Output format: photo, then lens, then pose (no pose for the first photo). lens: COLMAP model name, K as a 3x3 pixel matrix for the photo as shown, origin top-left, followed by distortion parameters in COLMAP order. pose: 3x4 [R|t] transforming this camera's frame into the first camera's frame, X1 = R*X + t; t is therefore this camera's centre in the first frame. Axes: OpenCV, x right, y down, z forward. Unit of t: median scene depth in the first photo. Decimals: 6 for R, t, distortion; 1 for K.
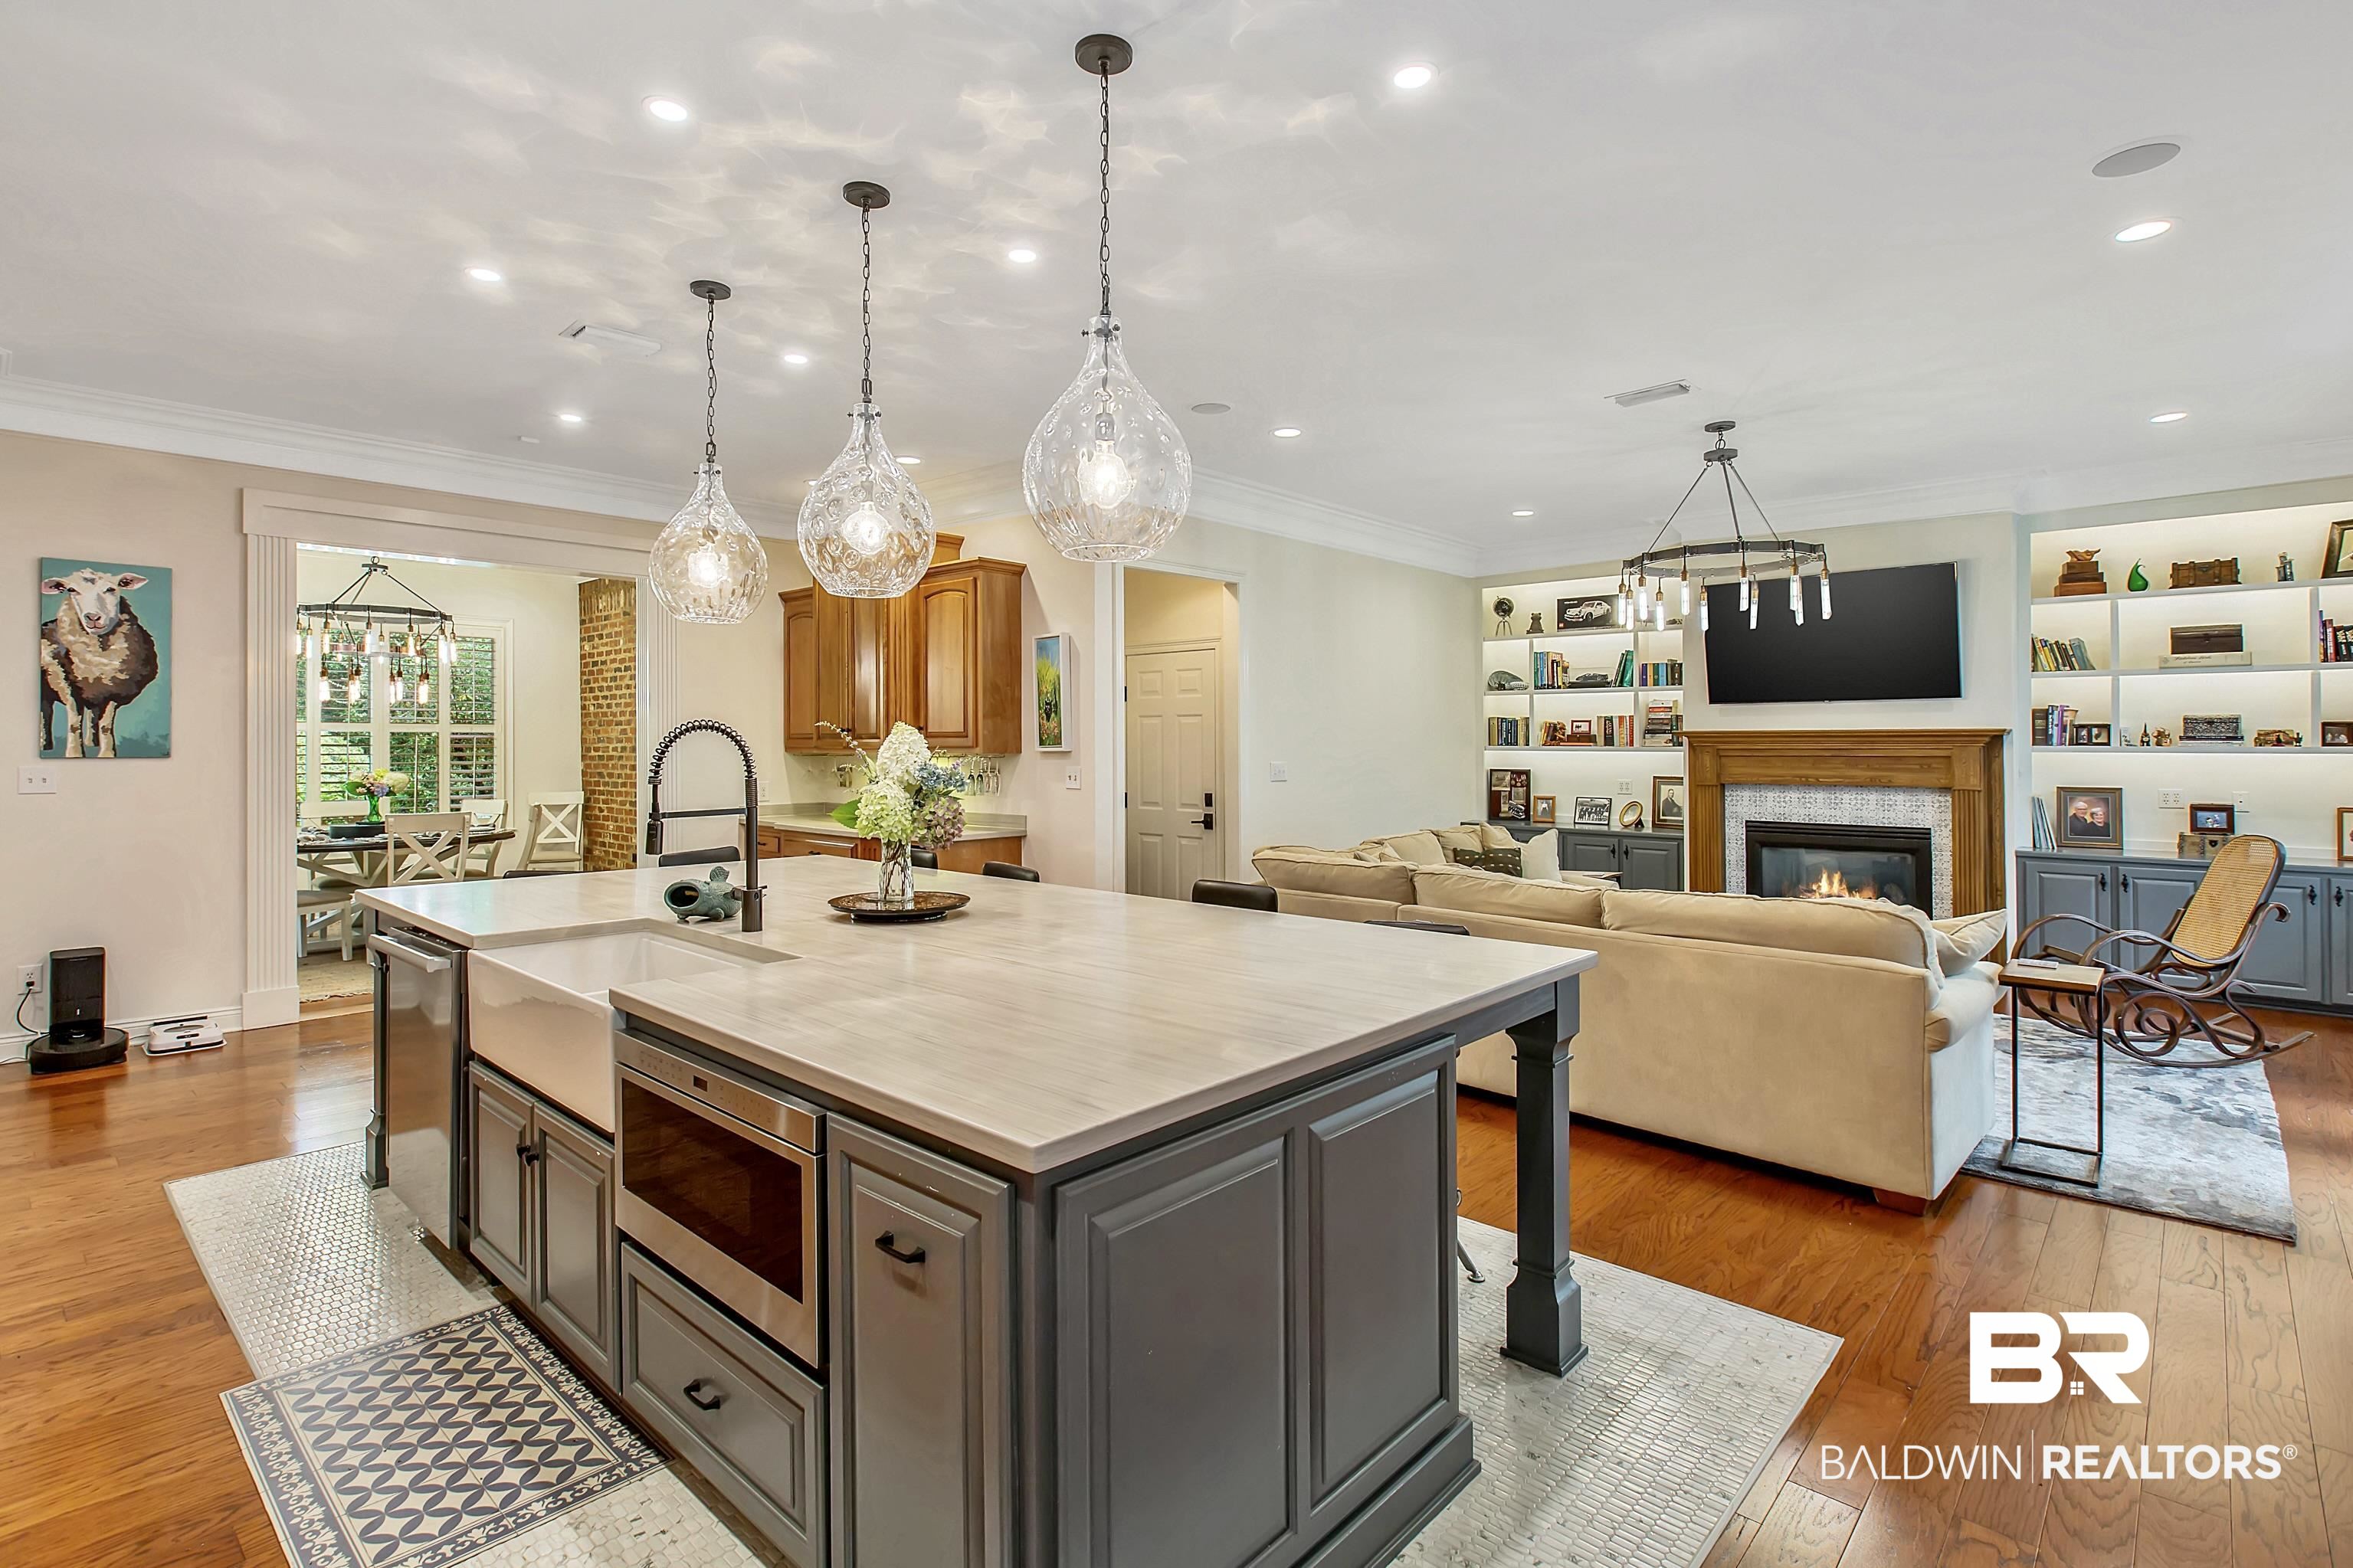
lens RADIAL K [[1155.9, 0, 1169.3], [0, 1155.9, 747.6], [0, 0, 1]] dist [0.007982, -0.000329]
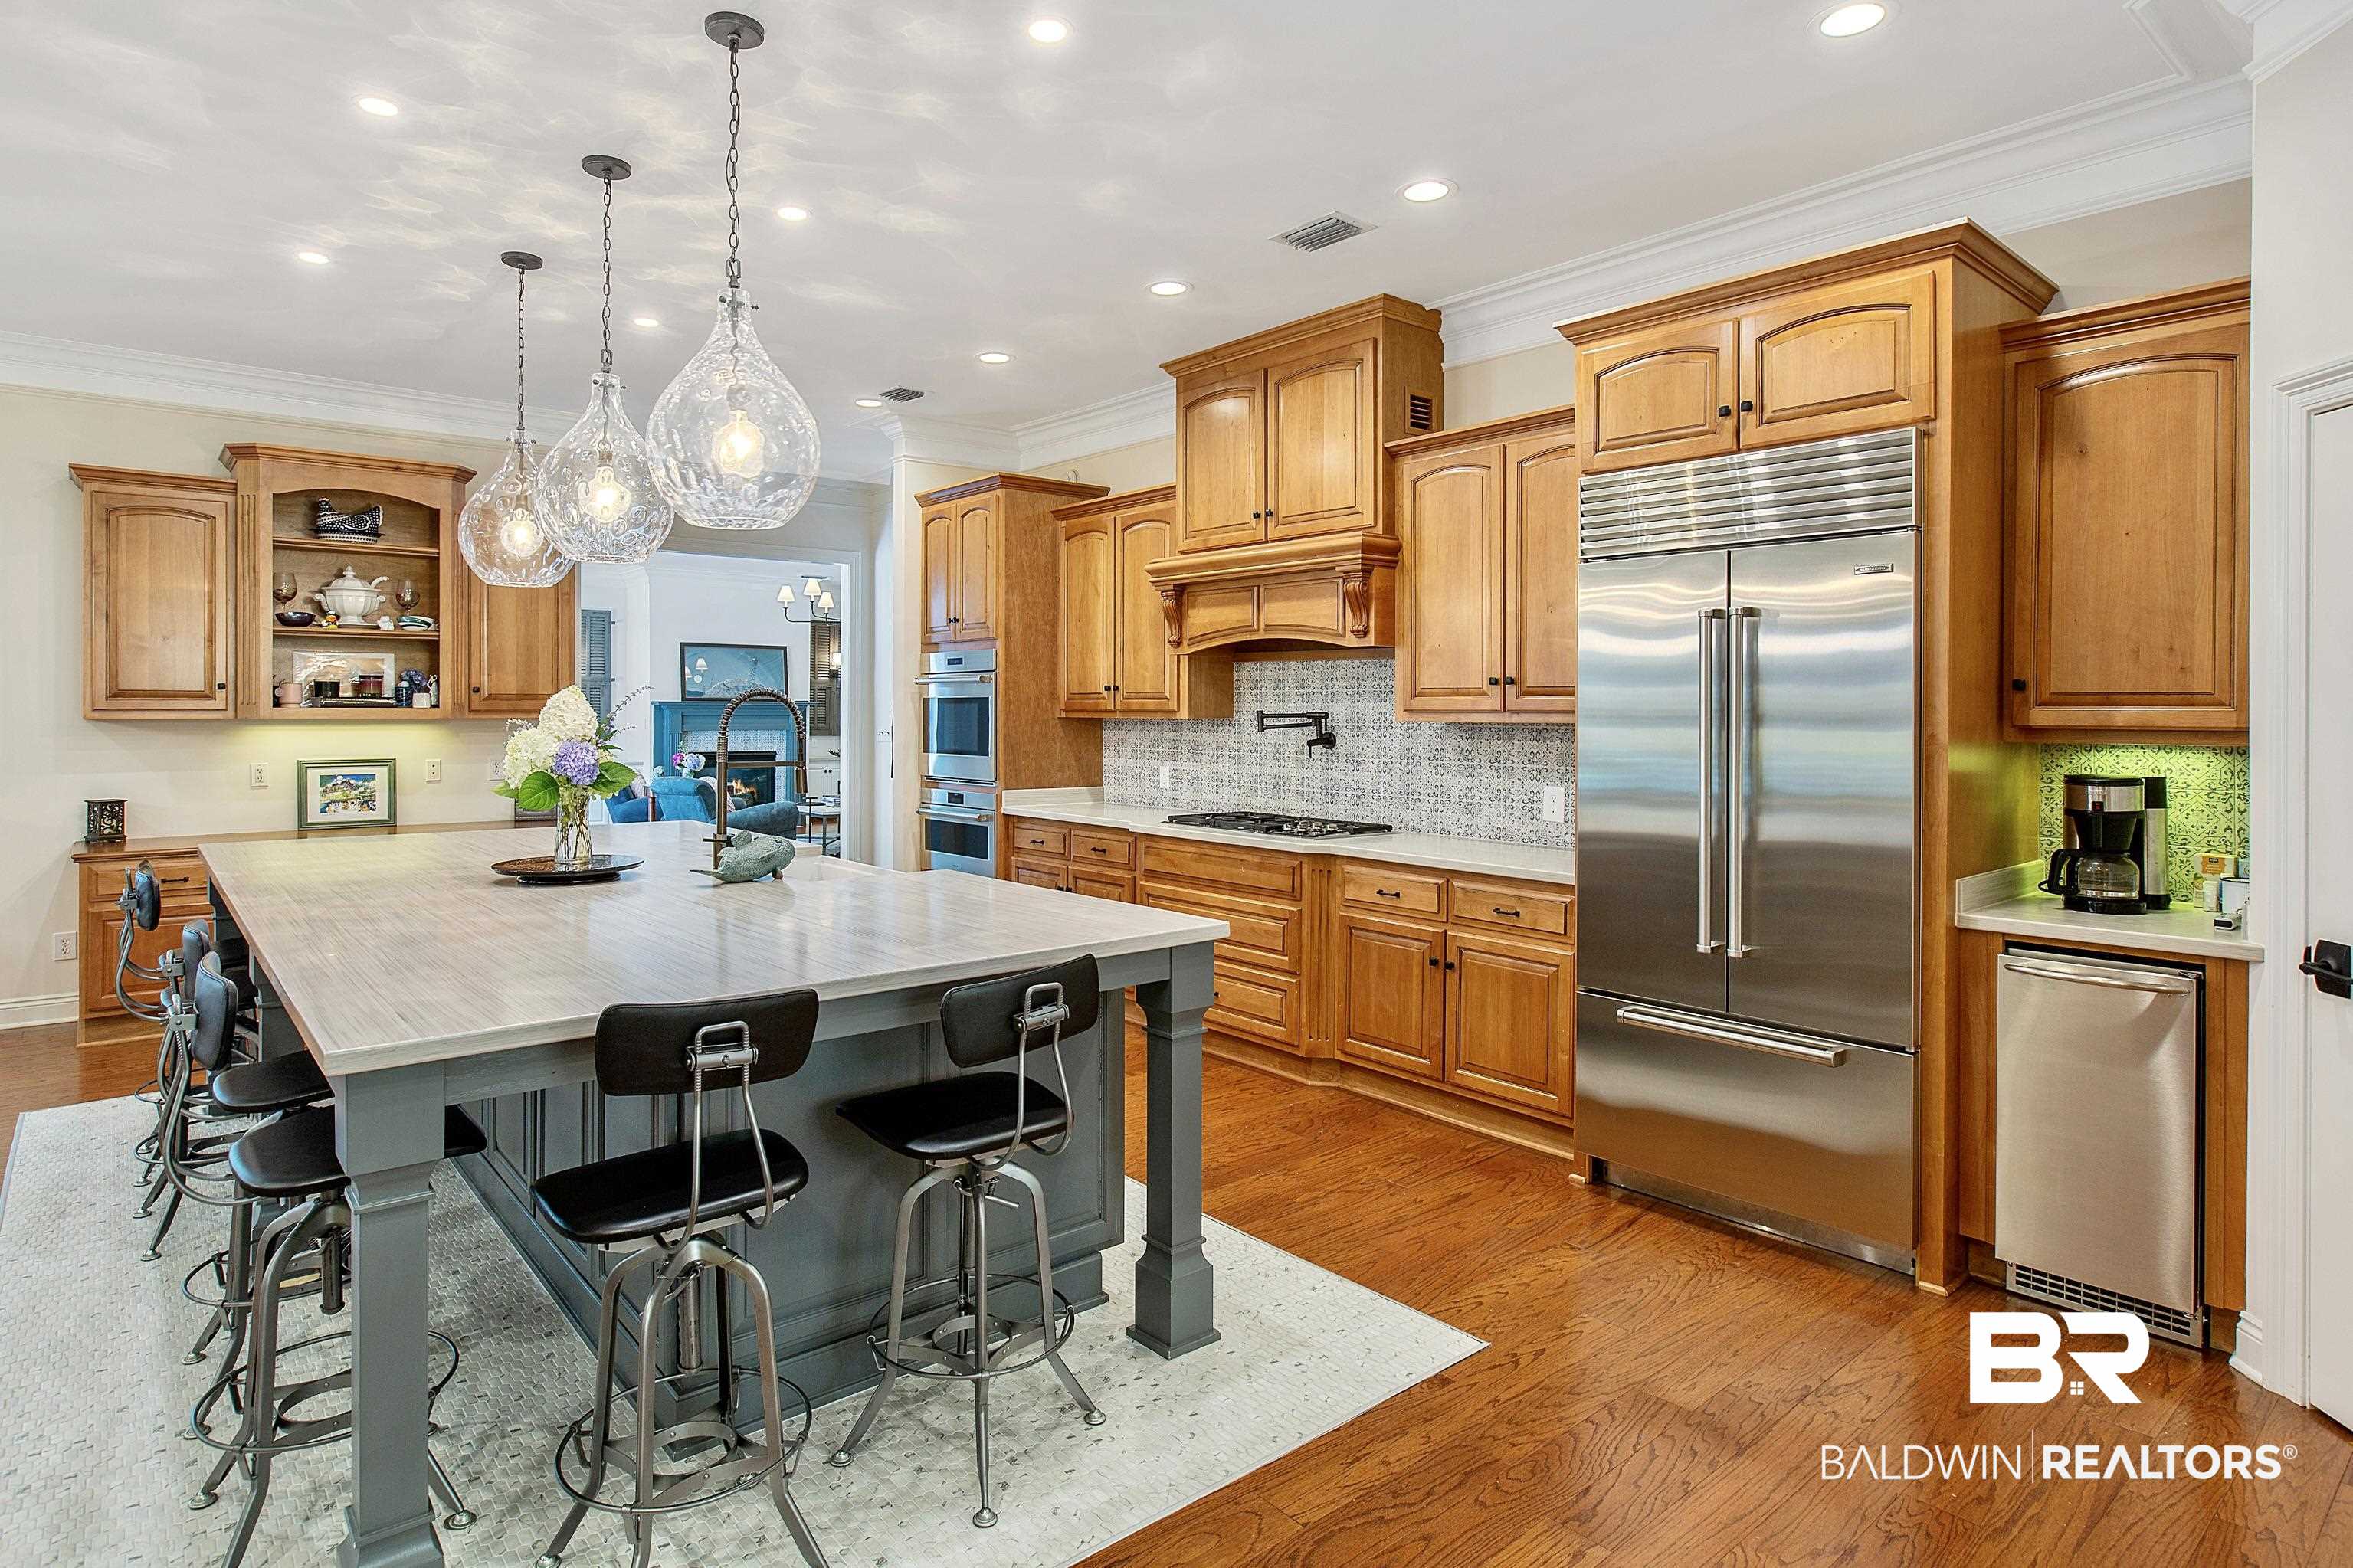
lens RADIAL K [[1240.0, 0, 1160.5], [0, 1240.0, 718.2], [0, 0, 1]] dist [-0.002985, -0.000466]
pose [[-0.993060, -0.005427, 0.117487, -0.781969], [-0.004271, 0.999940, 0.010088, -0.004347], [-0.117535, 0.009516, -0.993023, 1.815197]]
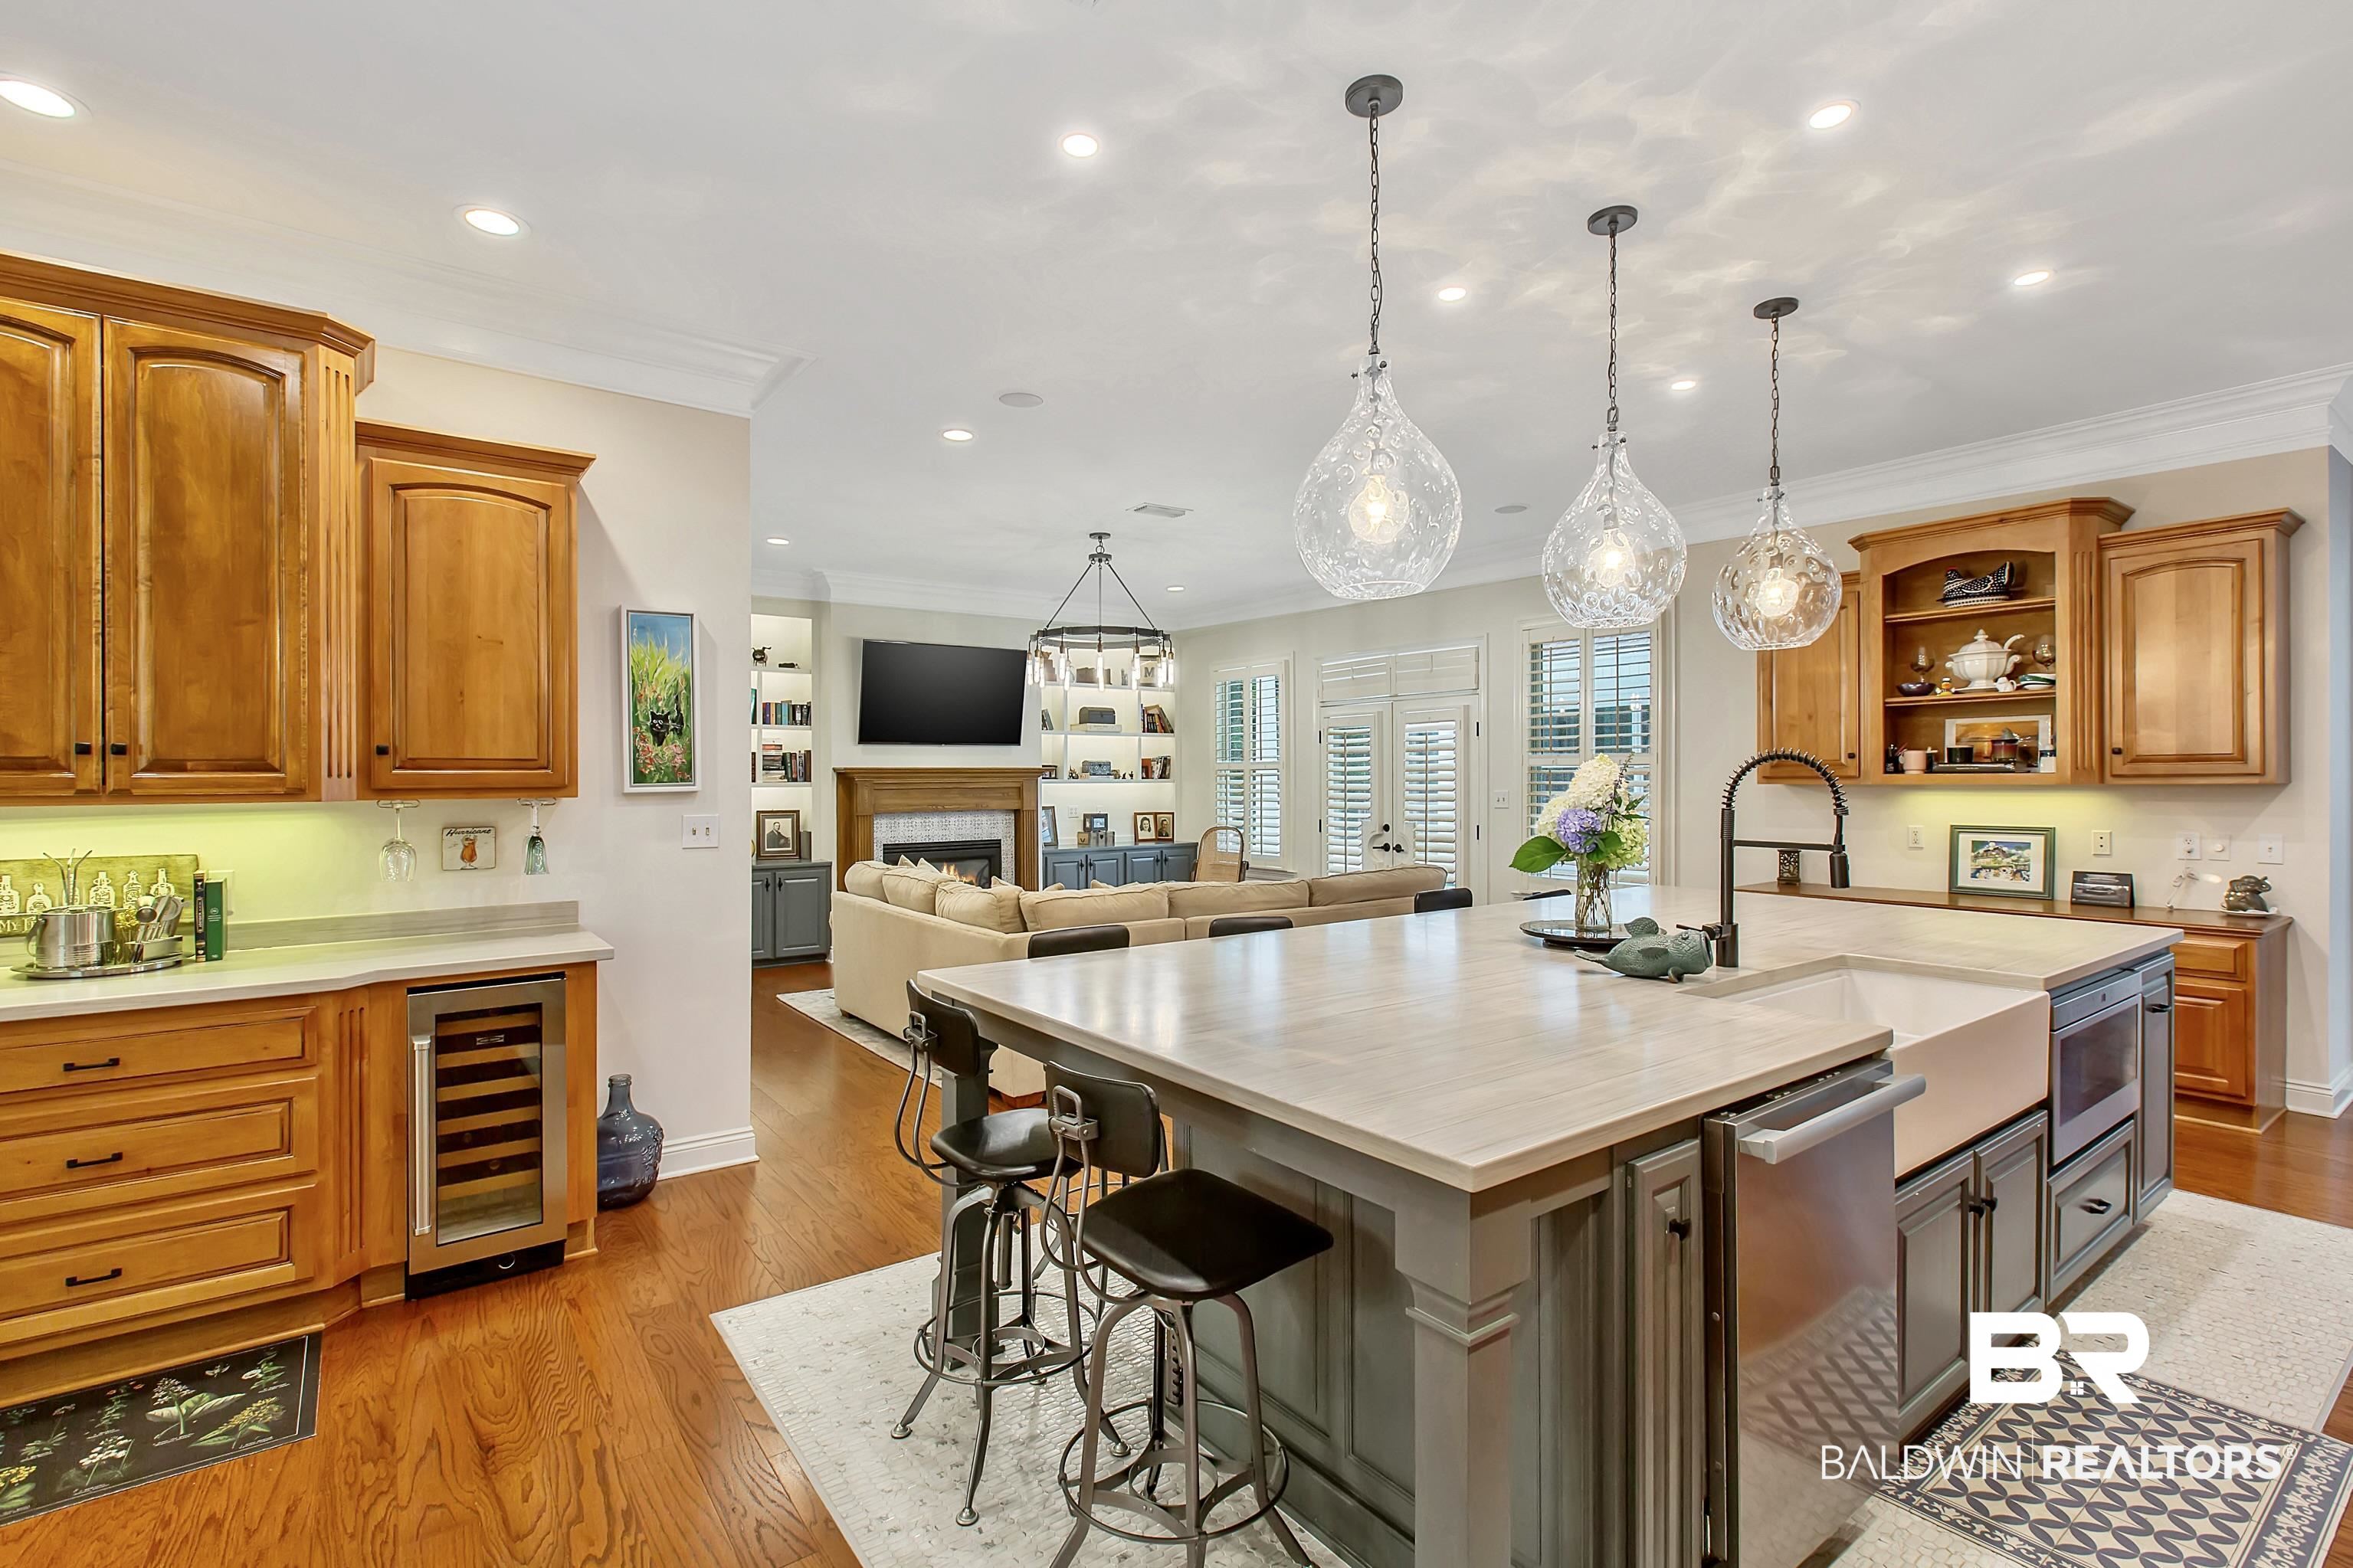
lens RADIAL K [[1089.6, 0, 1176.5], [0, 1089.6, 784.0], [0, 0, 1]] dist [0.000150, 0.000896]
pose [[0.179342, -0.007200, 0.983761, -1.117447], [0.011008, 0.999925, 0.005311, -0.002251], [-0.983725, 0.009877, 0.179407, 1.077190]]
